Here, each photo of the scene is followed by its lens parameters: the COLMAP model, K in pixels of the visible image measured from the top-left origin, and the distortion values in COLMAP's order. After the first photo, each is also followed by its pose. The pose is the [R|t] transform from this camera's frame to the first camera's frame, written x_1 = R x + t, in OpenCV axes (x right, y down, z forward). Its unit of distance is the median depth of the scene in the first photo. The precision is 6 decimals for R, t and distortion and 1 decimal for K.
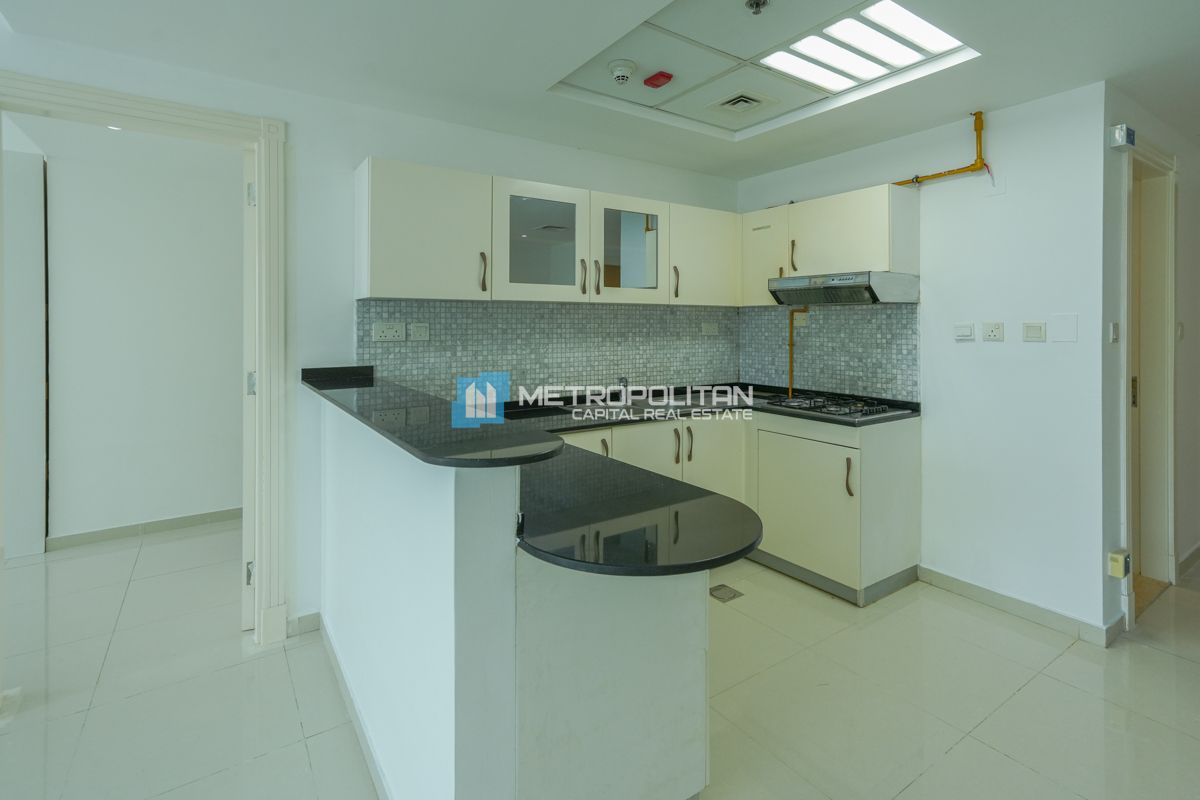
lens RADIAL K [[569.3, 0, 604.5], [0, 569.3, 325.6], [0, 0, 1]] dist [0.000370, 0.000180]
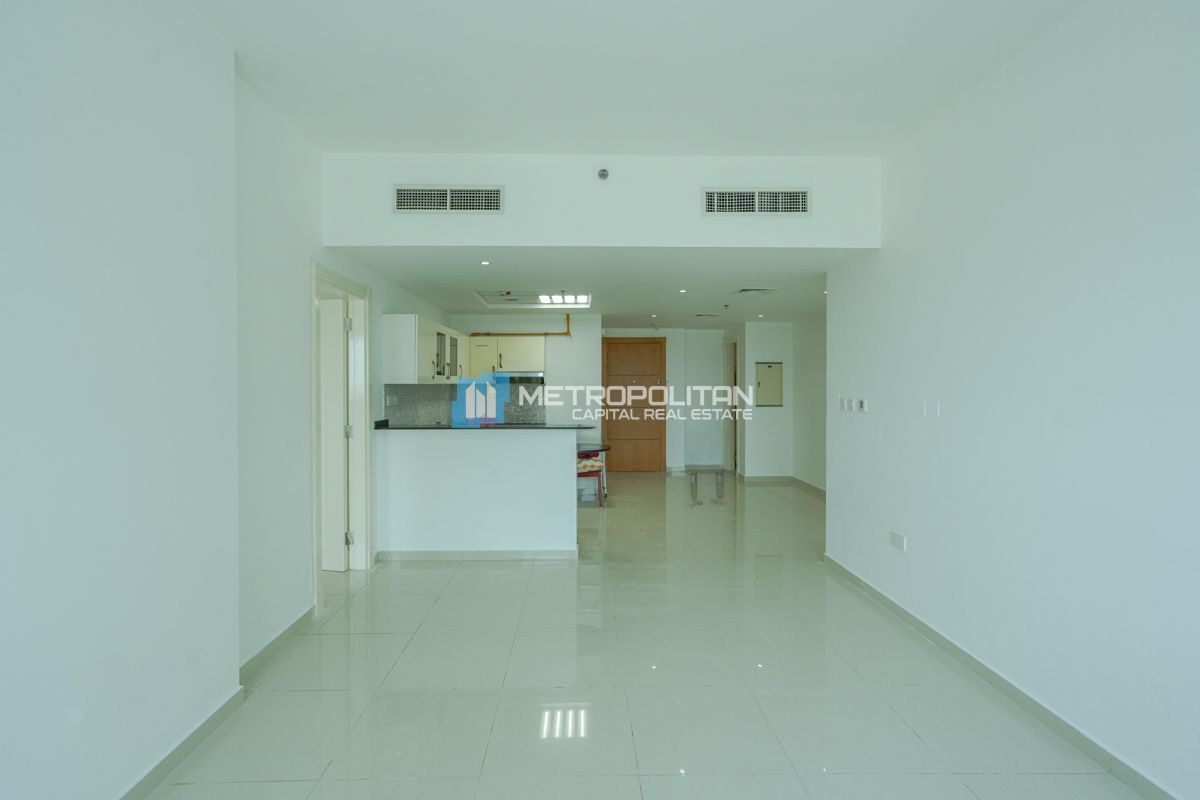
lens RADIAL K [[554.5, 0, 600.0], [0, 554.5, 400.0], [0, 0, 1]] dist [0.000935, 0.000098]
pose [[0.520261, -0.028149, 0.853543, -1.372207], [0.005722, 0.999549, 0.029476, -0.037199], [-0.853988, -0.010451, 0.520188, -0.454151]]
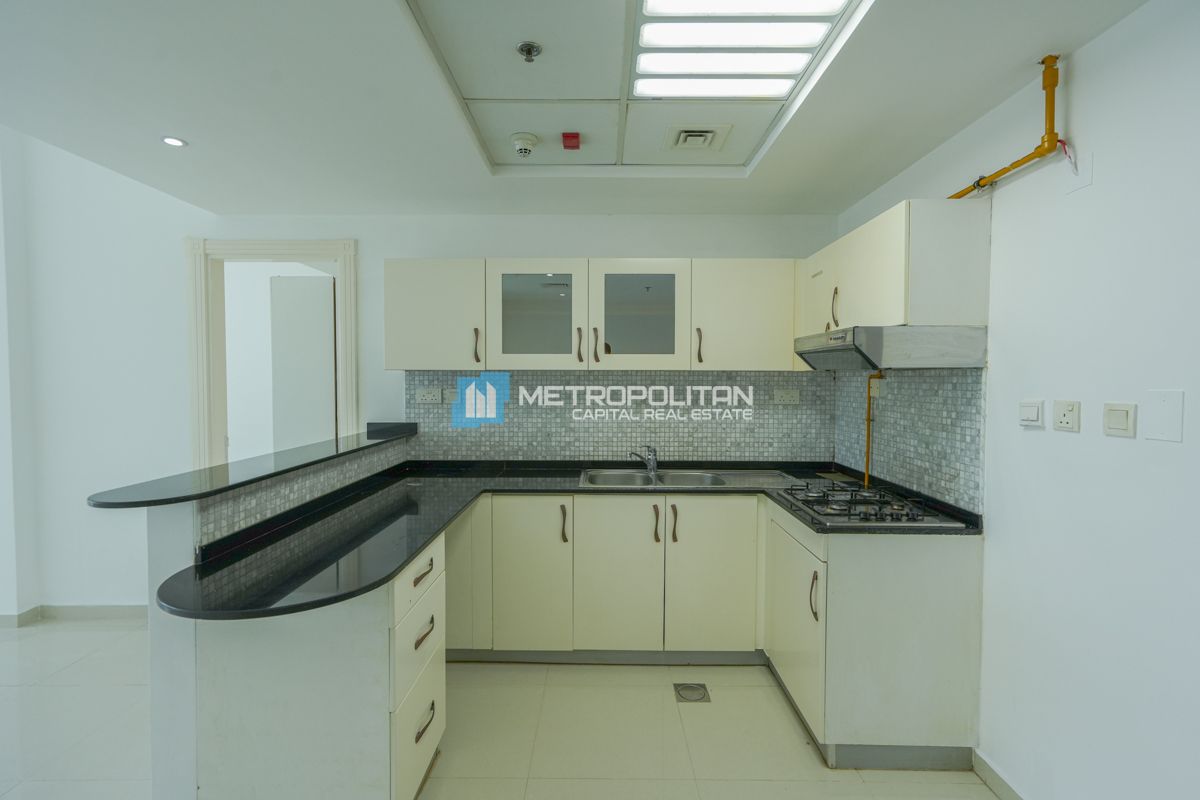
lens RADIAL K [[554.5, 0, 600.0], [0, 554.5, 400.0], [0, 0, 1]] dist [0.000935, 0.000098]
pose [[0.819702, 0.024772, -0.572254, 0.543561], [-0.004802, 0.999326, 0.036380, -0.022812], [0.572770, -0.027073, 0.819269, 0.197287]]
